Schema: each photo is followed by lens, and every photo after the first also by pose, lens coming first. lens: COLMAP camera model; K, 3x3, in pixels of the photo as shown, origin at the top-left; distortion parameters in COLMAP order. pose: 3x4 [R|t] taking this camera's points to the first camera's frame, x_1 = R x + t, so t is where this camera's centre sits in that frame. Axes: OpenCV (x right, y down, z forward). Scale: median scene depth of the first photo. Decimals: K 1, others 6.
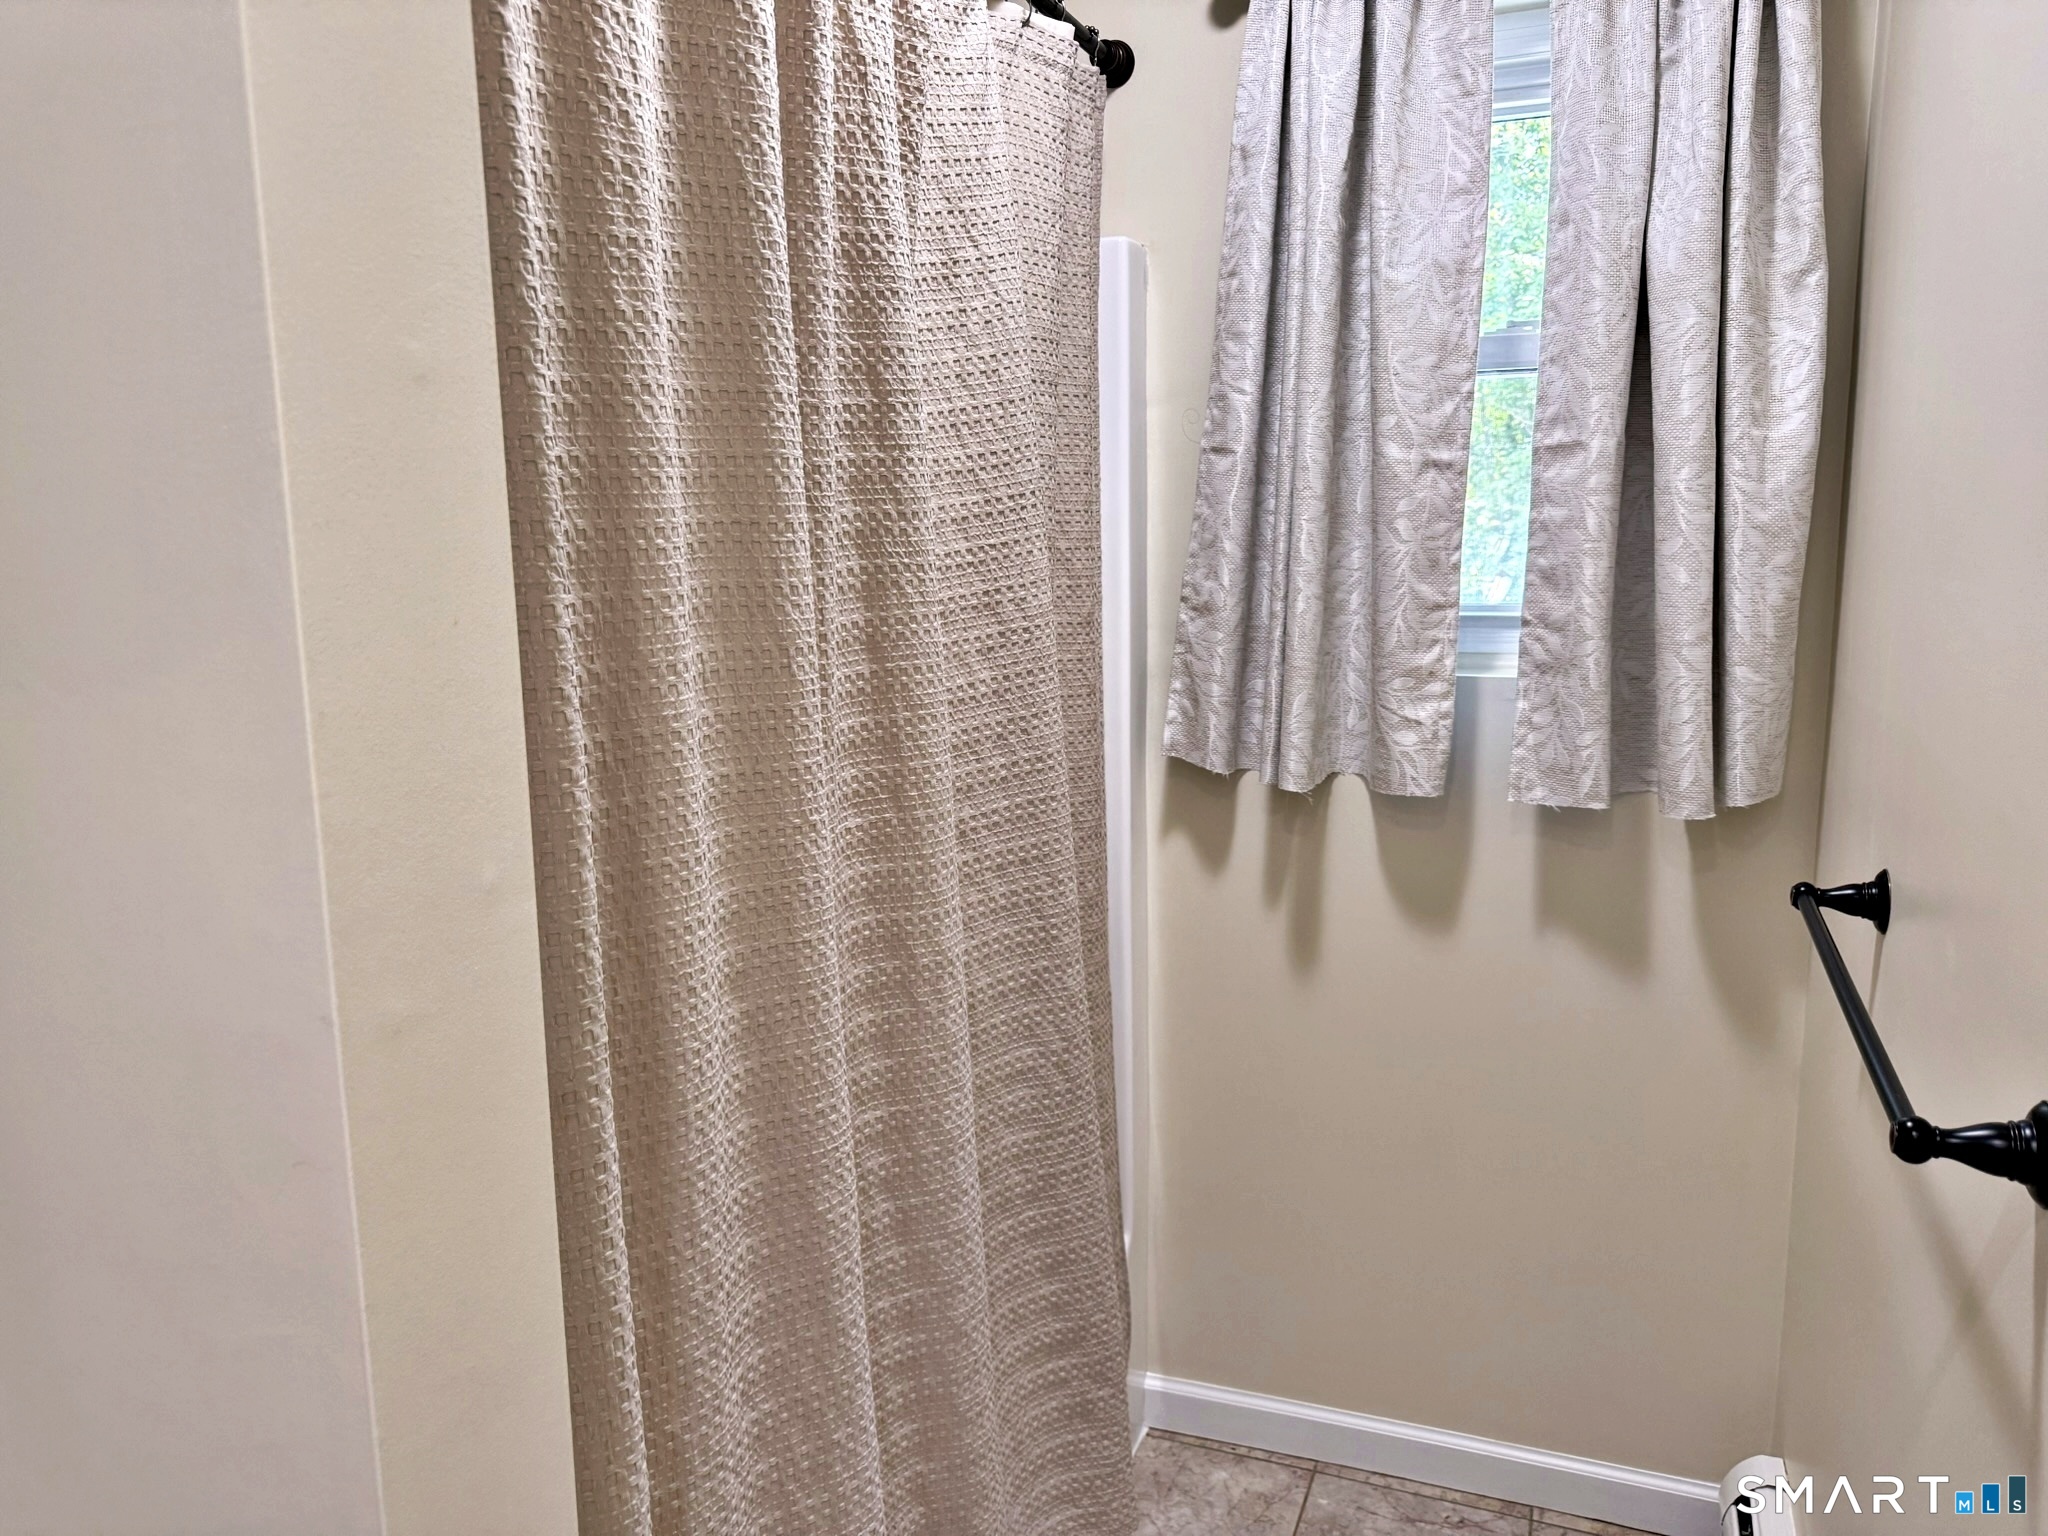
lens RADIAL K [[1444.3, 0, 1012.8], [0, 1444.3, 777.4], [0, 0, 1]] dist [0.029993, -0.043130]
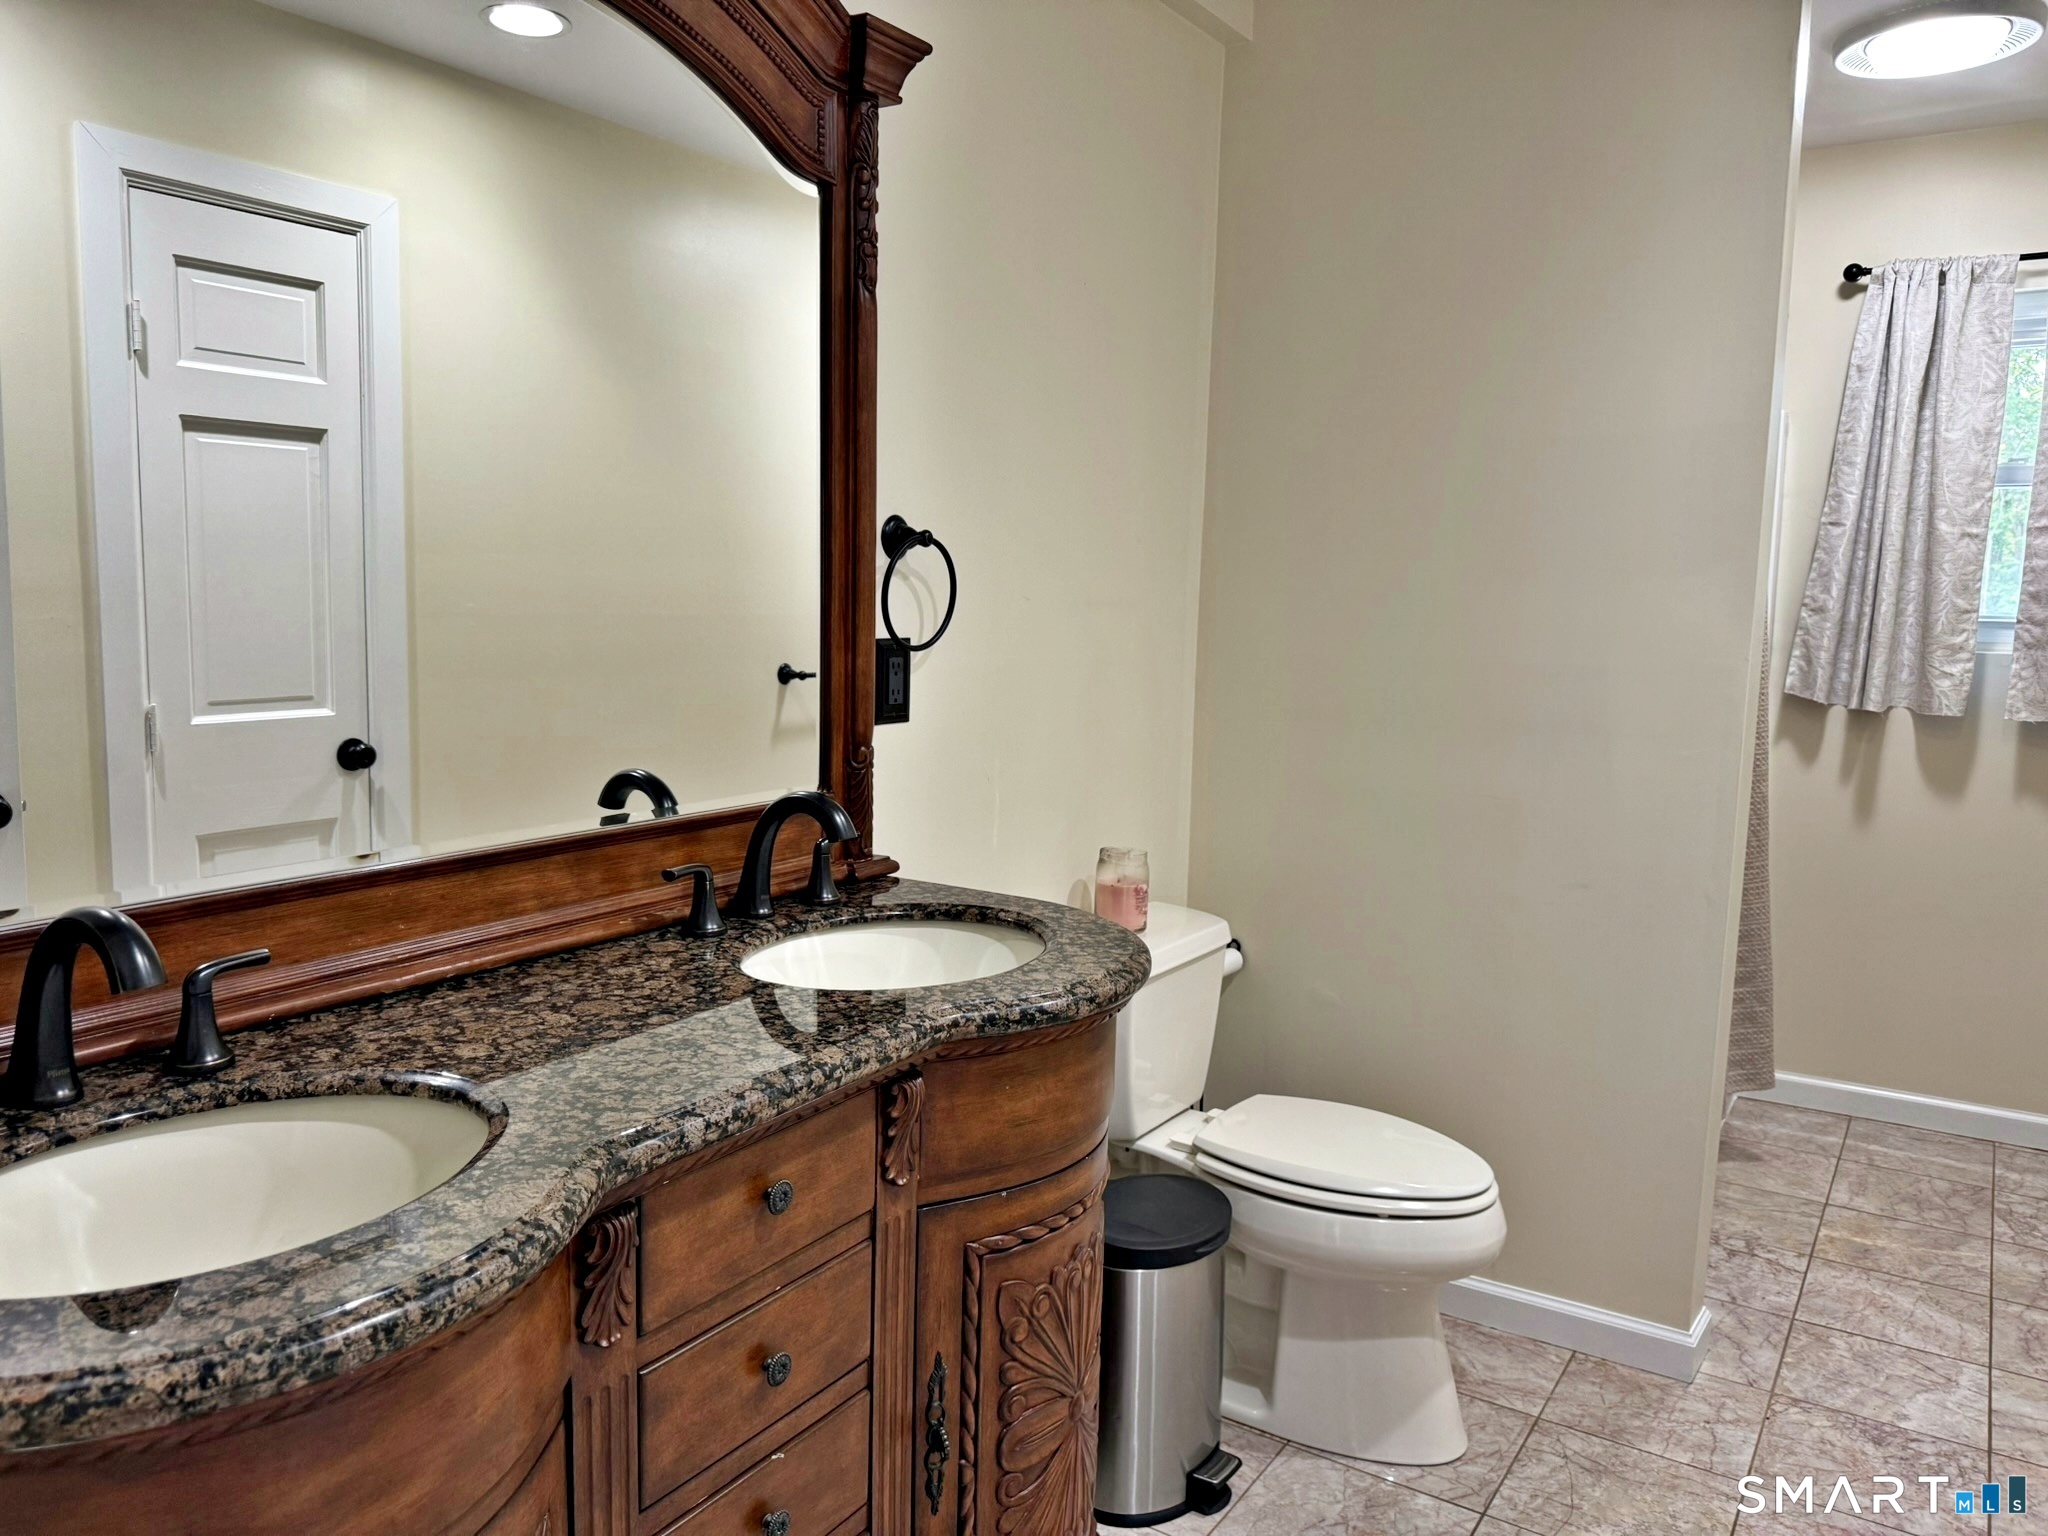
lens RADIAL K [[1444.3, 0, 1033.7], [0, 1444.3, 752.8], [0, 0, 1]] dist [0.029993, -0.043130]
pose [[0.973365, 0.057066, -0.222045, -0.437463], [-0.067392, 0.996956, -0.039206, 0.211818], [0.219131, 0.053126, 0.974248, -1.039973]]
